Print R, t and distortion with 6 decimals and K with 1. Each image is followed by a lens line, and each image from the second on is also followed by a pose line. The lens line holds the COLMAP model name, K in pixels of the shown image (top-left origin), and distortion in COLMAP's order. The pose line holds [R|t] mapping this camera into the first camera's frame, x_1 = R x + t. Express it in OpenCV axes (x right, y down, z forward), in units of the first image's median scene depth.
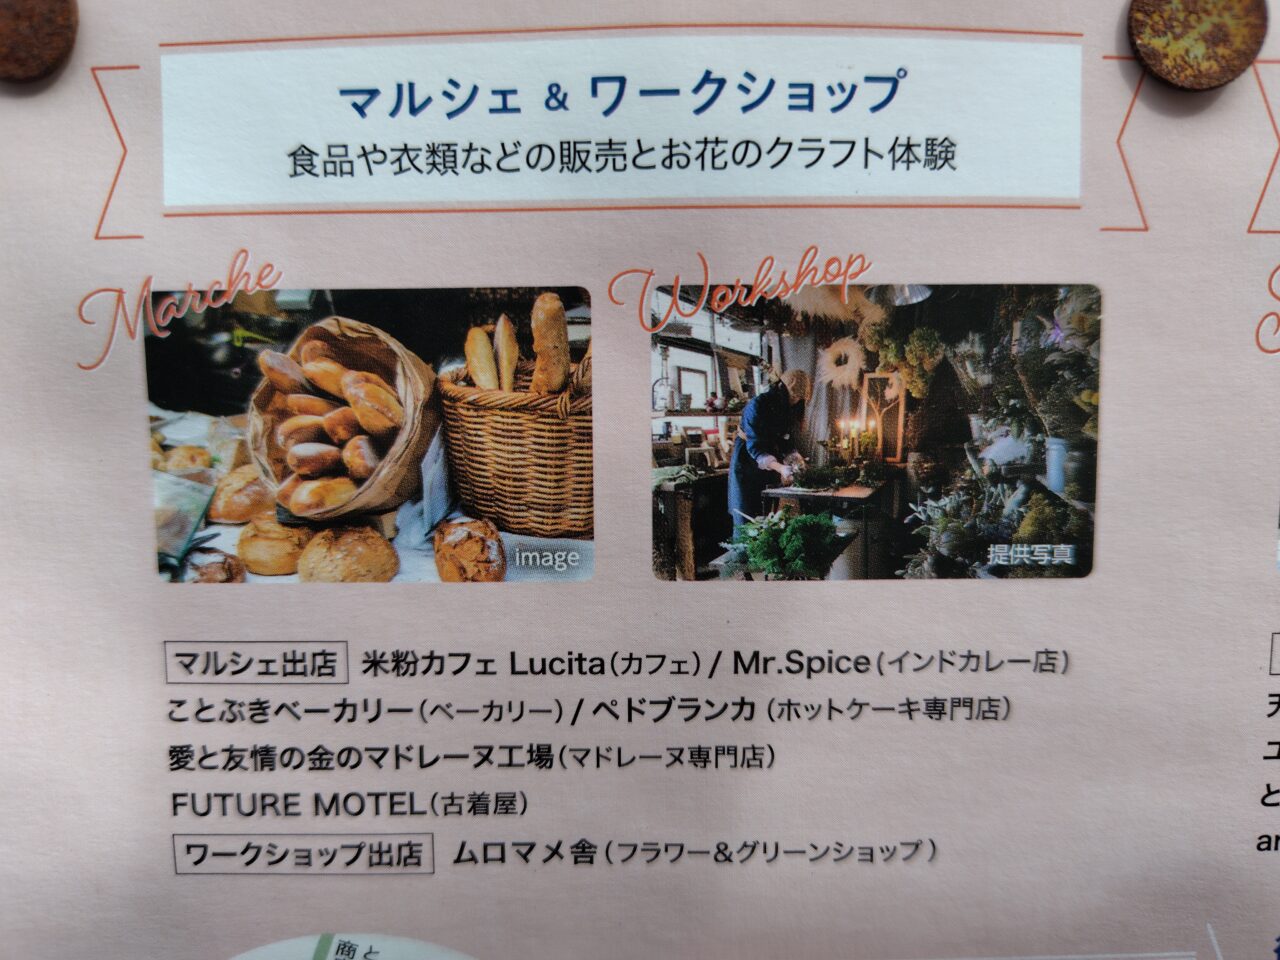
lens RADIAL K [[942.6, 0, 638.3], [0, 942.6, 493.8], [0, 0, 1]] dist [-0.044489, -0.001870]
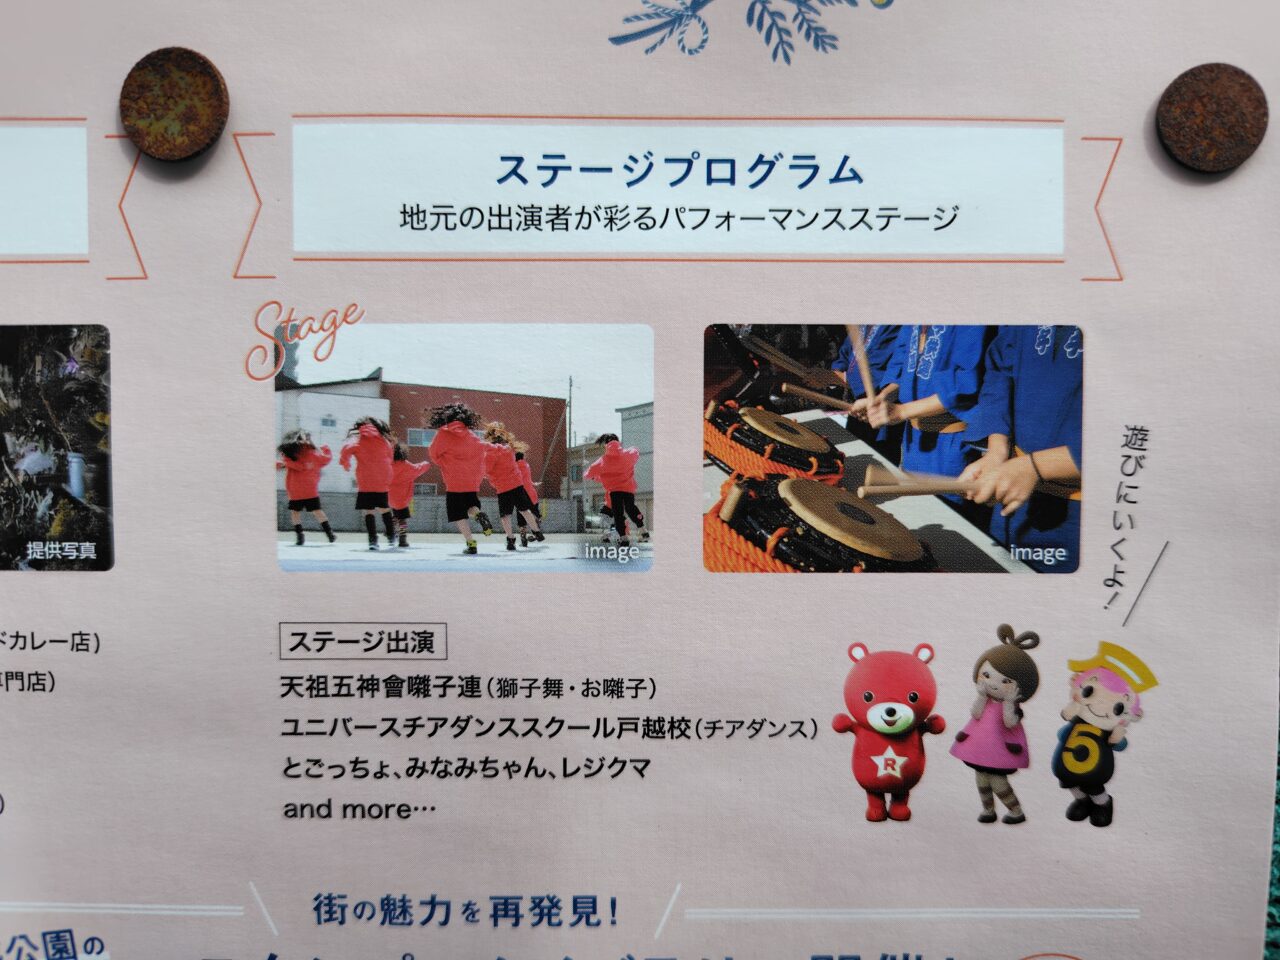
lens RADIAL K [[863.2, 0, 640.0], [0, 863.2, 480.0], [0, 0, 1]] dist [-0.002475, -0.025640]
pose [[0.999844, 0.007005, -0.016200, 1.161085], [-0.007804, 0.998731, -0.049761, 0.023779], [0.015831, 0.049880, 0.998630, -0.079365]]
